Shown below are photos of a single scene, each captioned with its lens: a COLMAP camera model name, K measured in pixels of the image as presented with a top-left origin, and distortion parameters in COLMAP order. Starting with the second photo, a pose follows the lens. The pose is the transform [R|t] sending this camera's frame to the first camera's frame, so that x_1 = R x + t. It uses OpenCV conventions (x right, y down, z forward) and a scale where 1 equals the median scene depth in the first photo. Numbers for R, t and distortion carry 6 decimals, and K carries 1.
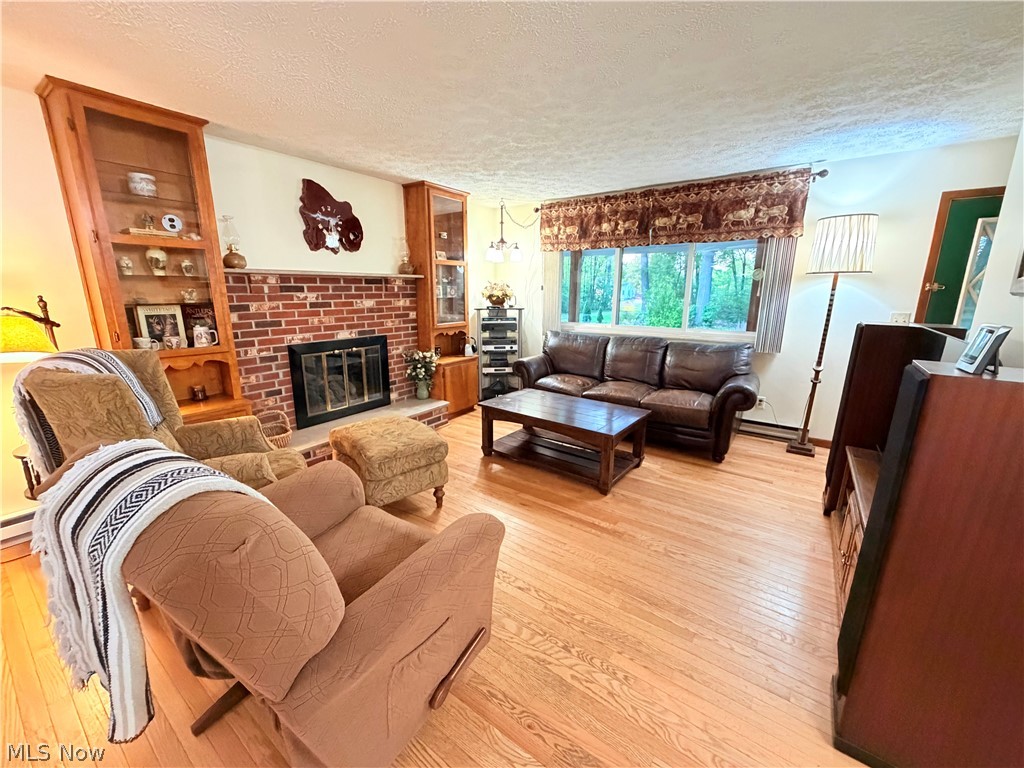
lens RADIAL K [[407.3, 0, 512.0], [0, 407.3, 383.6], [0, 0, 1]] dist [-0.000644, -0.000056]
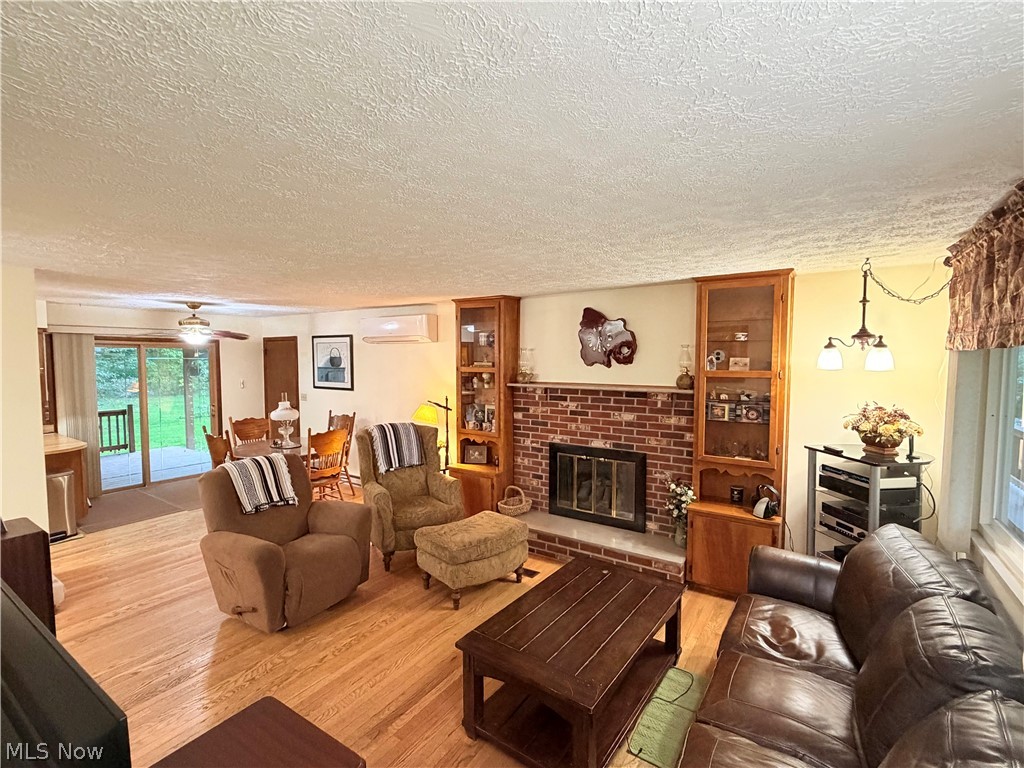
lens RADIAL K [[475.8, 0, 512.9], [0, 475.8, 384.5], [0, 0, 1]] dist [0.002475, 0.000215]
pose [[0.024329, 0.055894, -0.998140, 0.751221], [-0.228037, 0.972424, 0.048896, -0.265652], [0.973348, 0.226424, 0.036404, 0.688012]]
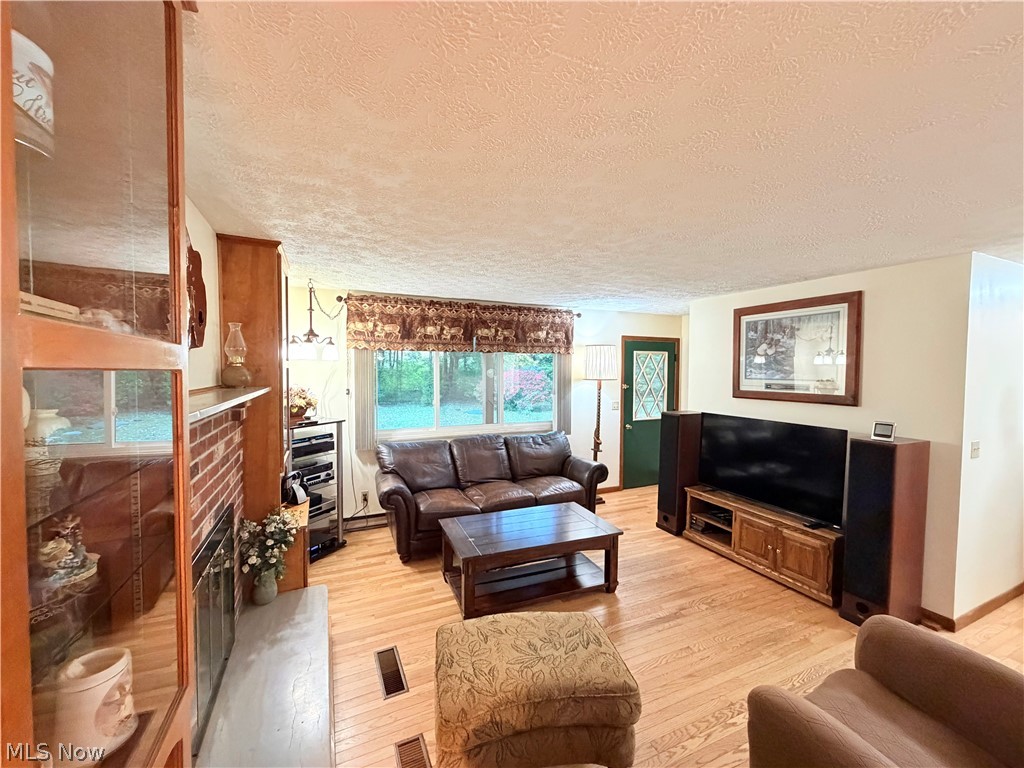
lens RADIAL K [[407.3, 0, 508.5], [0, 407.3, 383.0], [0, 0, 1]] dist [-0.000644, -0.000056]
pose [[0.504421, -0.028189, 0.862997, -0.608933], [0.192833, 0.977902, -0.080768, -0.169997], [-0.841650, 0.207155, 0.498710, 0.446615]]
